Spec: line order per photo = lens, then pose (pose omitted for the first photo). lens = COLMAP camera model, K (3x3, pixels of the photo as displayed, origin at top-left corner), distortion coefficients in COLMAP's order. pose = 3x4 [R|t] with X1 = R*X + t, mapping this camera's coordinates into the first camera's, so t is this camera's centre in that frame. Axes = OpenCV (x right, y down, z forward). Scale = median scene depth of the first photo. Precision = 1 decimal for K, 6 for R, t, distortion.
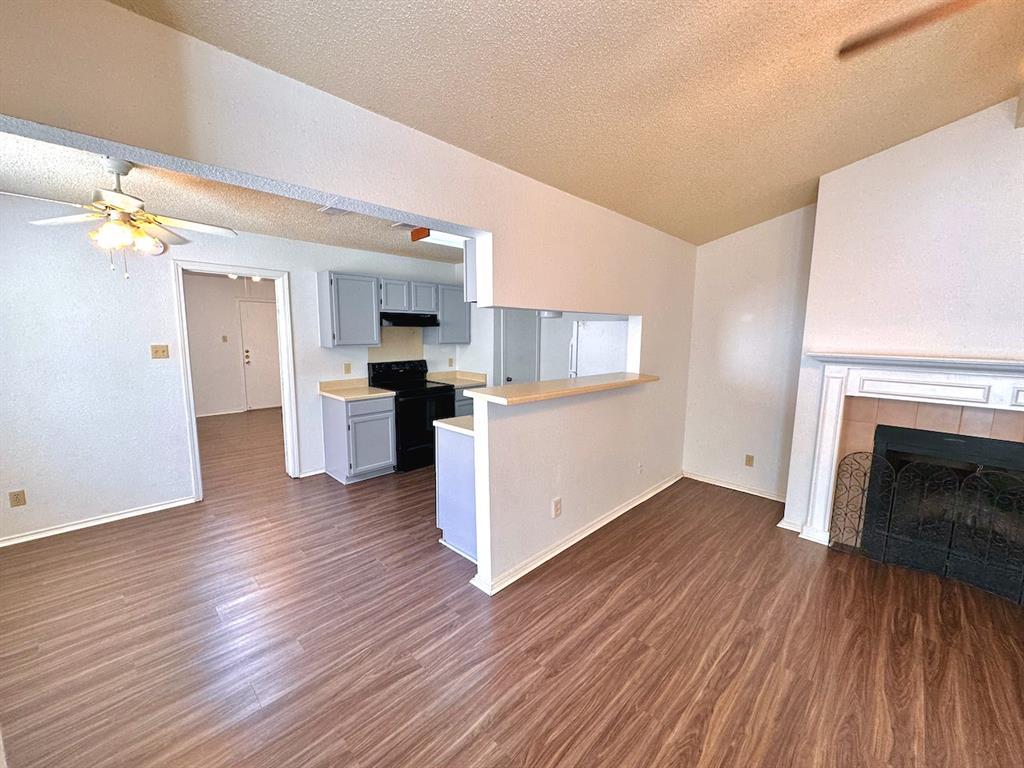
lens RADIAL K [[407.7, 0, 513.6], [0, 407.7, 383.0], [0, 0, 1]] dist [0.000468, 0.000304]
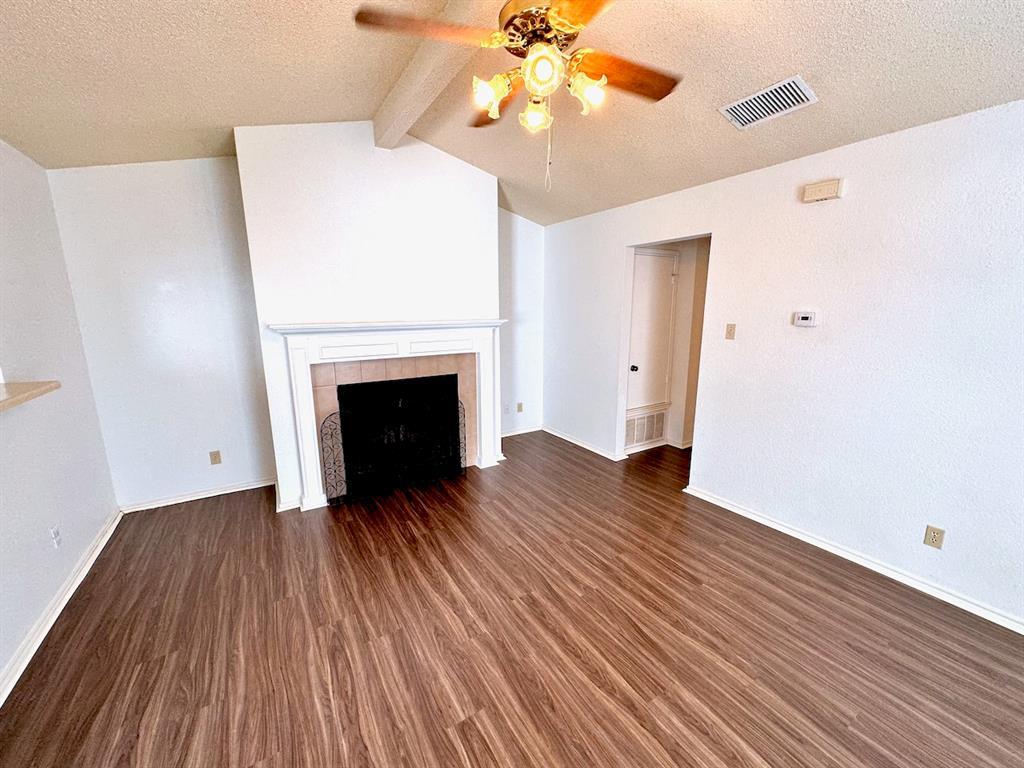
lens RADIAL K [[407.7, 0, 510.6], [0, 407.7, 384.1], [0, 0, 1]] dist [0.000468, 0.000304]
pose [[0.247407, -0.204236, 0.947142, -0.066296], [0.133559, 0.975389, 0.175440, -0.040206], [-0.959662, 0.083094, 0.268596, 0.265977]]
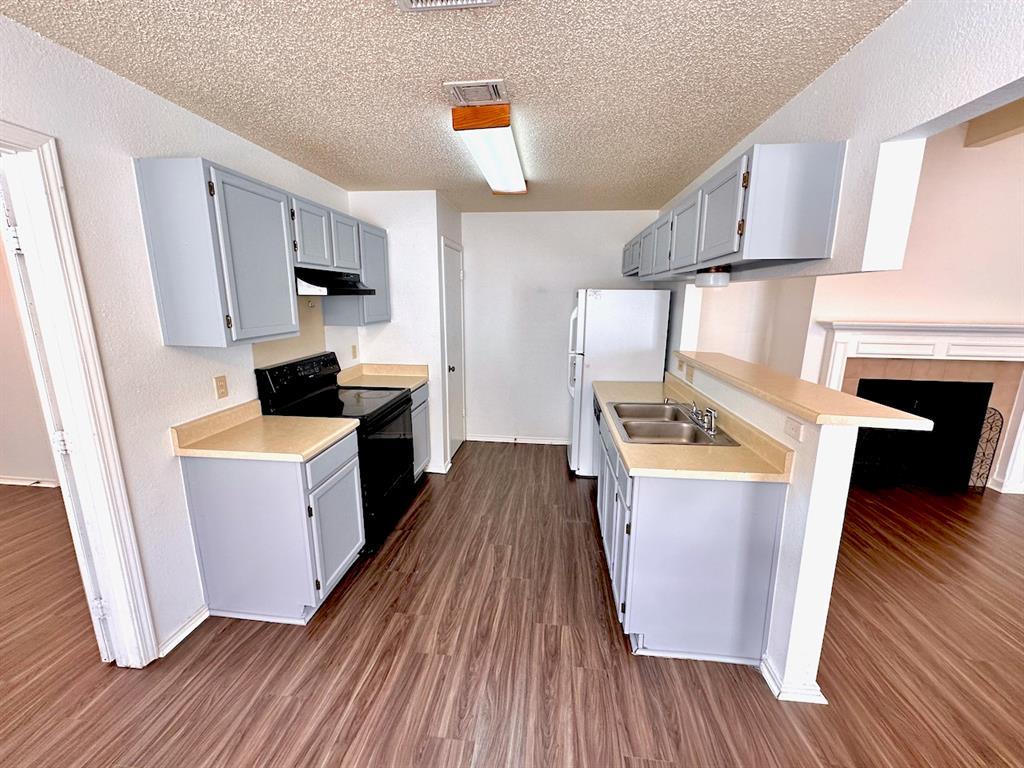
lens RADIAL K [[407.7, 0, 513.9], [0, 407.7, 381.3], [0, 0, 1]] dist [0.000468, 0.000304]
pose [[0.786351, -0.126632, 0.604662, -0.750932], [0.078494, 0.991314, 0.105528, -0.114000], [-0.612773, -0.035520, 0.789461, 0.746500]]
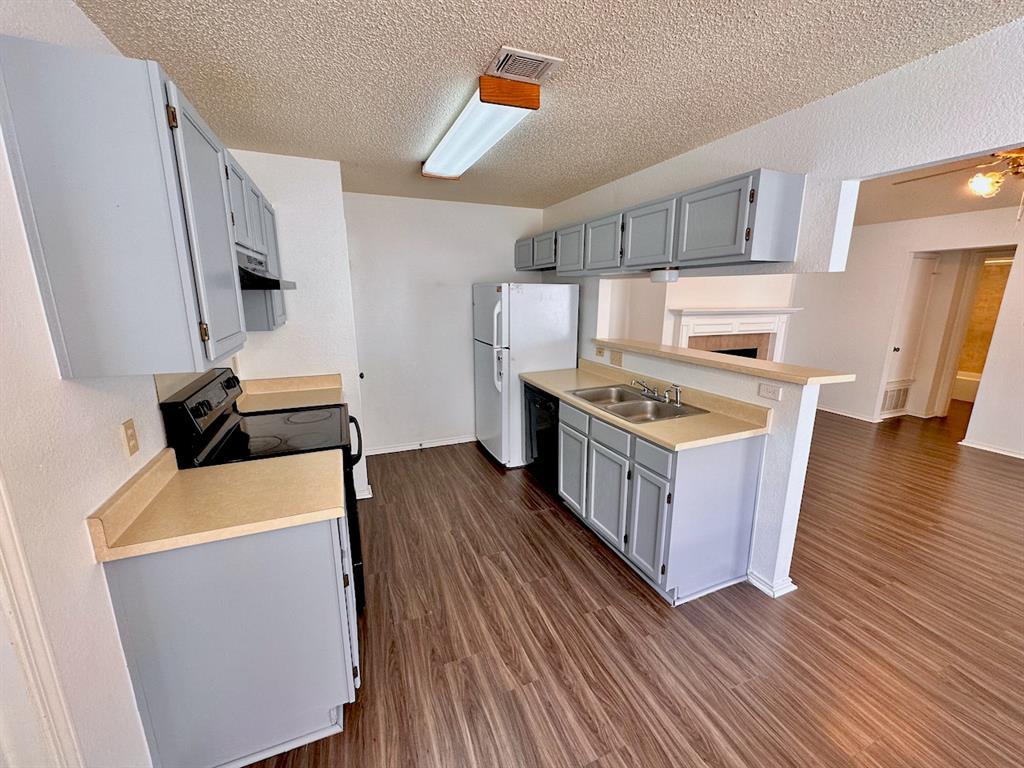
lens RADIAL K [[407.7, 0, 513.6], [0, 407.7, 381.0], [0, 0, 1]] dist [0.000468, 0.000304]
pose [[0.397683, -0.202737, 0.894844, -0.974846], [0.118216, 0.978475, 0.169148, -0.162069], [-0.909875, 0.038517, 0.413090, 1.101898]]
